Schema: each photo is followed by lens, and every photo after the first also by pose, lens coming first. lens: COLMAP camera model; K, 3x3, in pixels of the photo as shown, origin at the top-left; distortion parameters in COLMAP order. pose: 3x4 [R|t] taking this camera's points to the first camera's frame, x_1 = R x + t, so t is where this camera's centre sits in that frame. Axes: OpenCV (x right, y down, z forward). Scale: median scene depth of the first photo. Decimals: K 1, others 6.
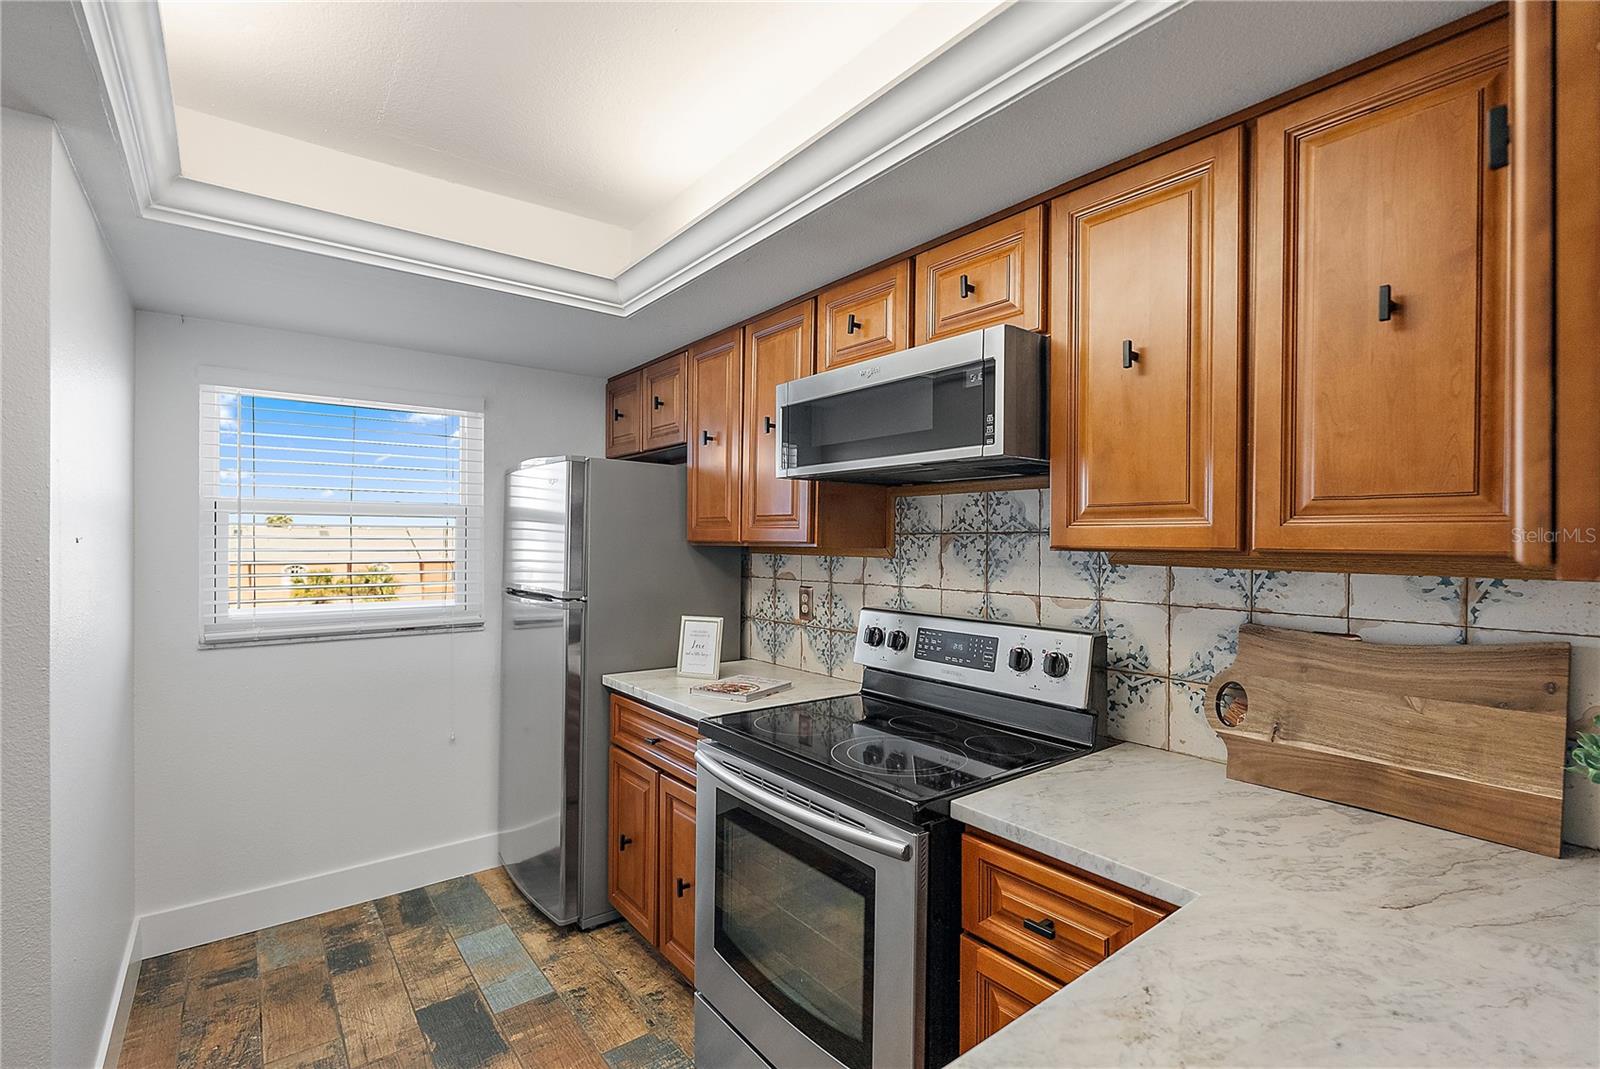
lens RADIAL K [[737.1, 0, 804.7], [0, 737.1, 549.0], [0, 0, 1]] dist [0.000266, -0.002034]
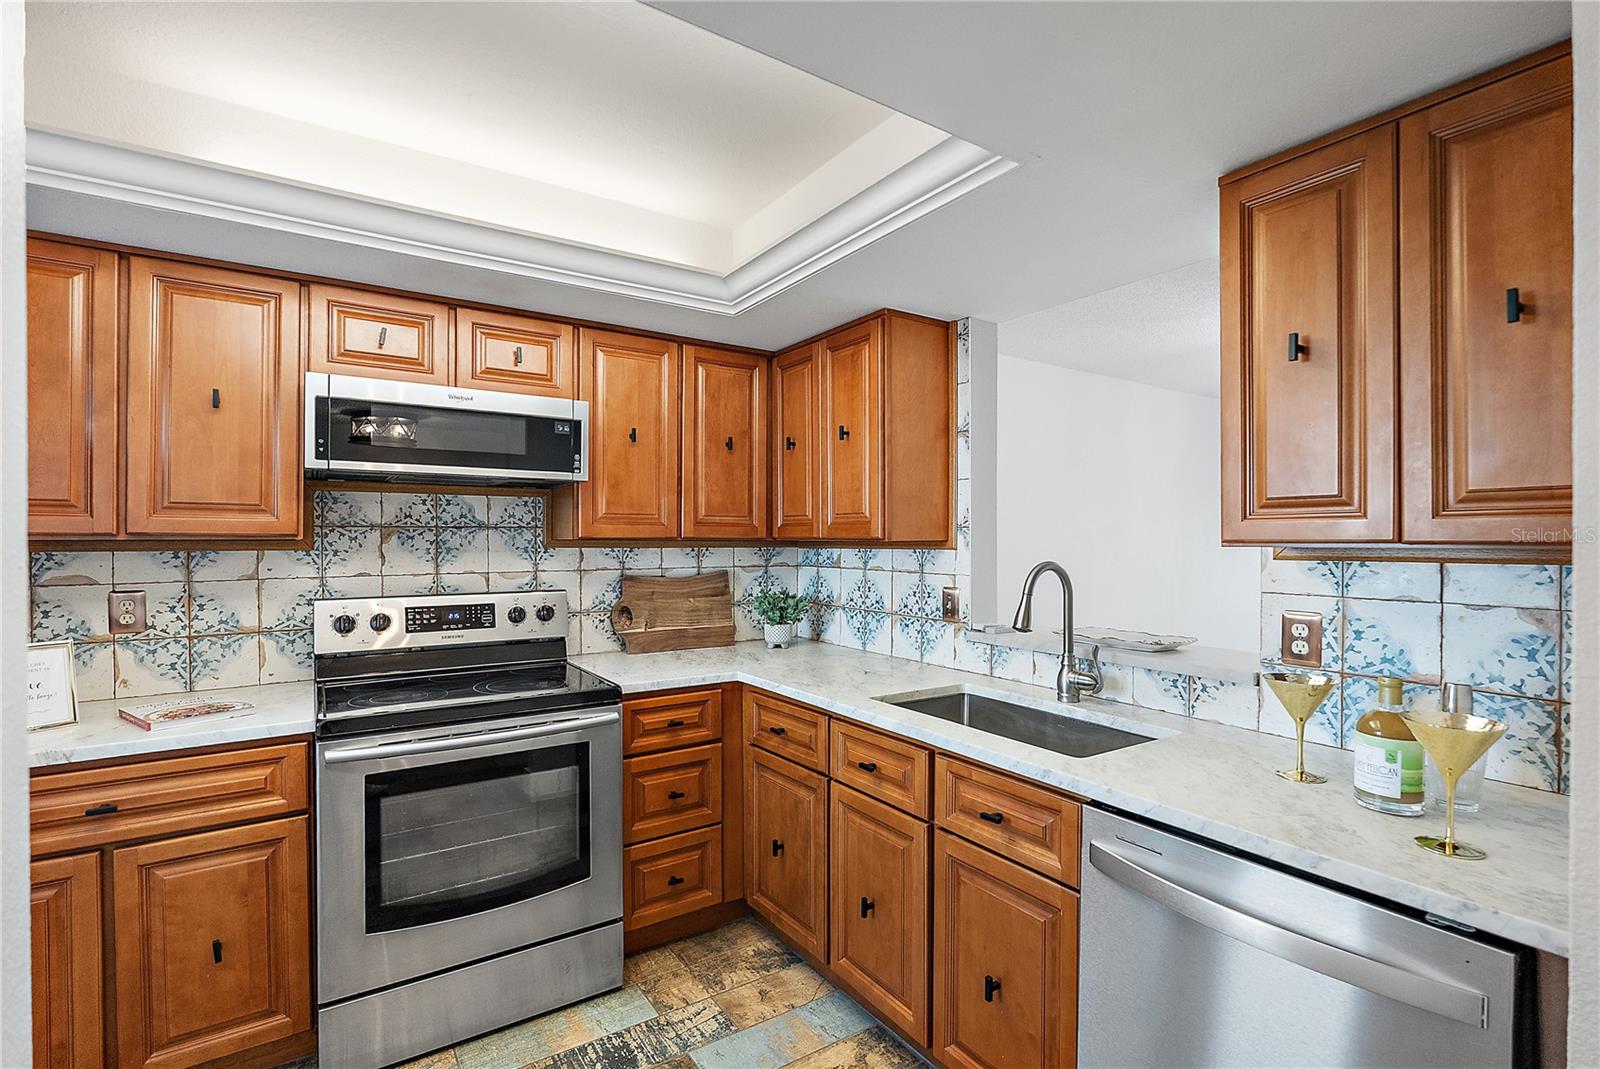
lens RADIAL K [[737.1, 0, 824.5], [0, 737.1, 537.9], [0, 0, 1]] dist [0.000266, -0.002034]
pose [[0.051334, -0.004939, 0.998669, -0.984613], [0.011505, 0.999924, 0.004354, -0.000924], [-0.998615, 0.011266, 0.051387, 0.279687]]
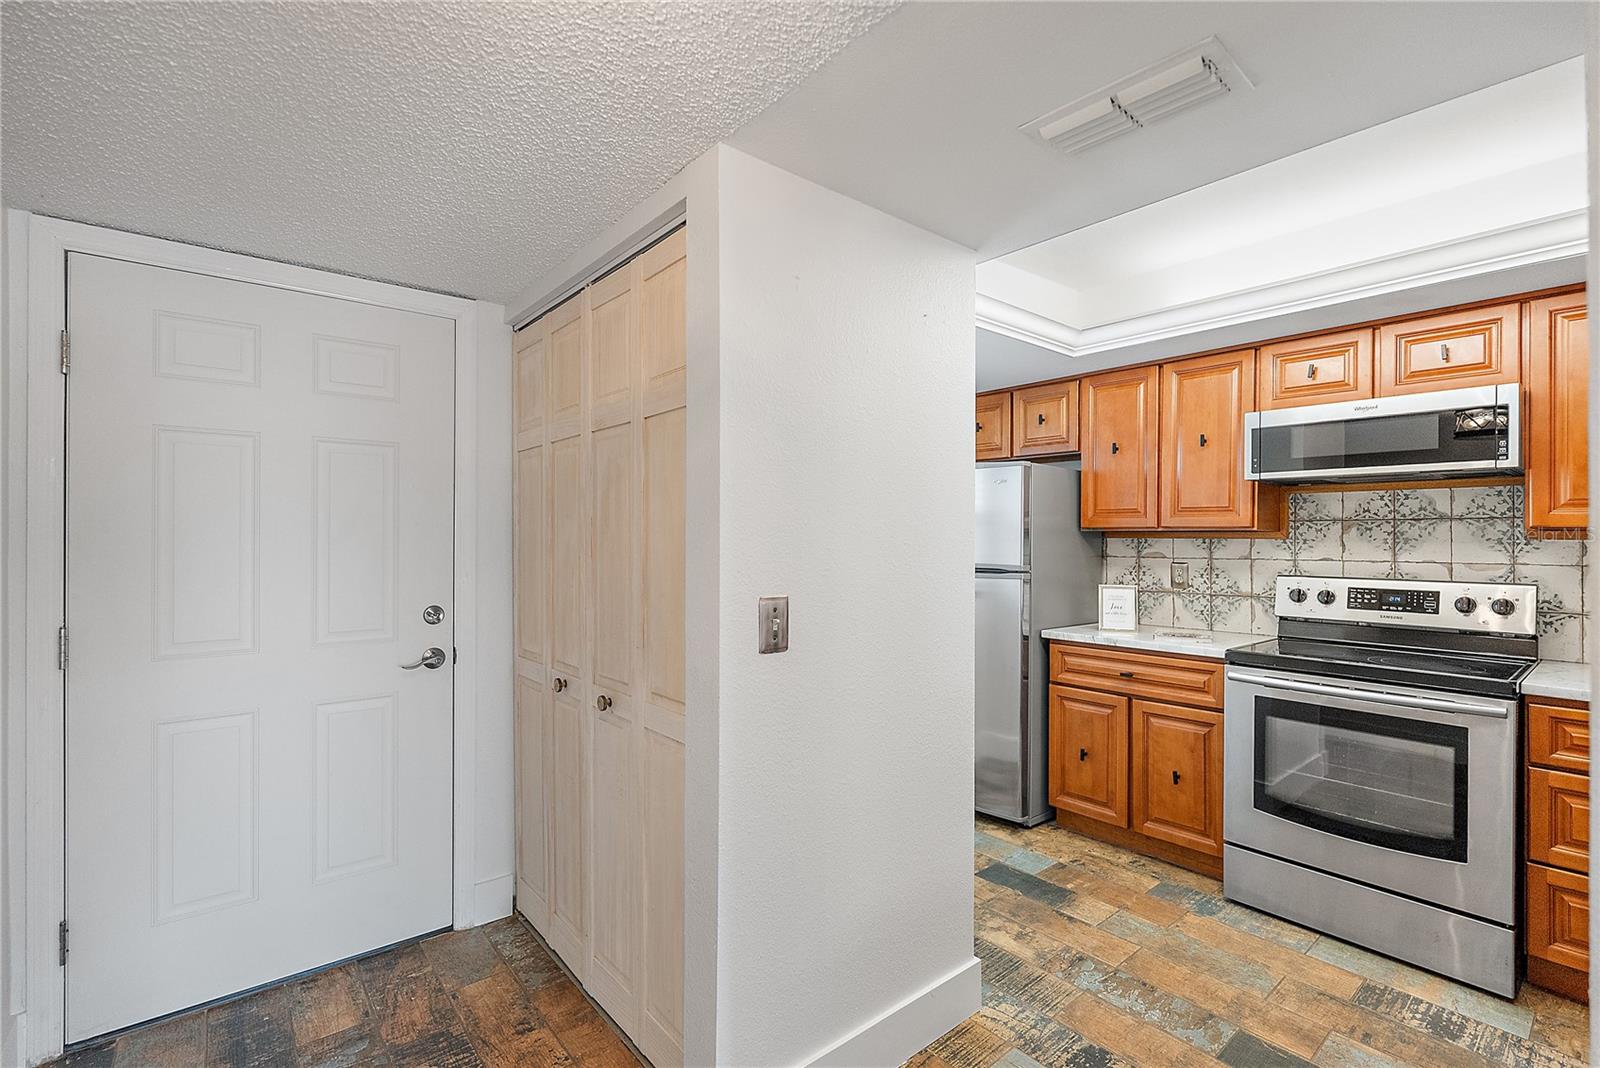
lens RADIAL K [[737.1, 0, 790.5], [0, 737.1, 536.6], [0, 0, 1]] dist [0.000266, -0.002034]
pose [[0.999403, -0.000310, 0.034544, -0.959499], [0.000765, 0.999913, -0.013157, 0.028595], [-0.034537, 0.013176, 0.999317, -0.362658]]
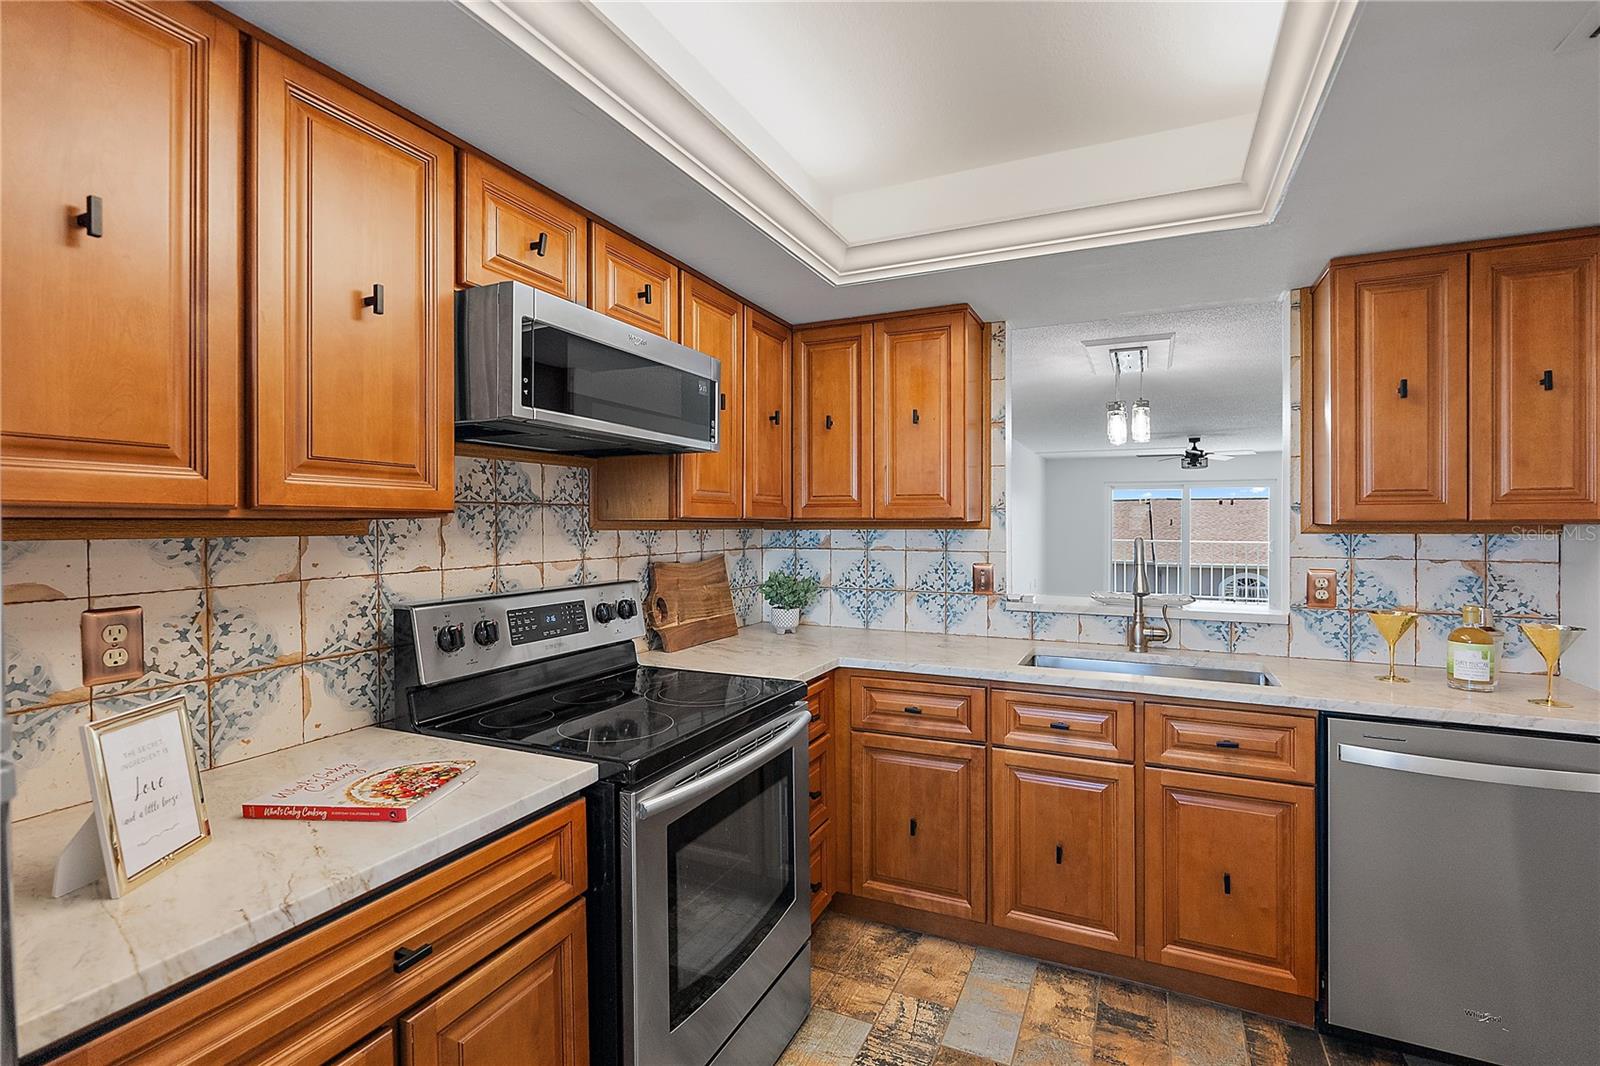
lens RADIAL K [[737.1, 0, 817.3], [0, 737.1, 522.0], [0, 0, 1]] dist [0.000266, -0.002034]
pose [[-0.469975, -0.005526, 0.882663, -0.787251], [0.008136, 0.999911, 0.010591, -0.003997], [-0.882642, 0.012159, -0.469888, 1.094212]]
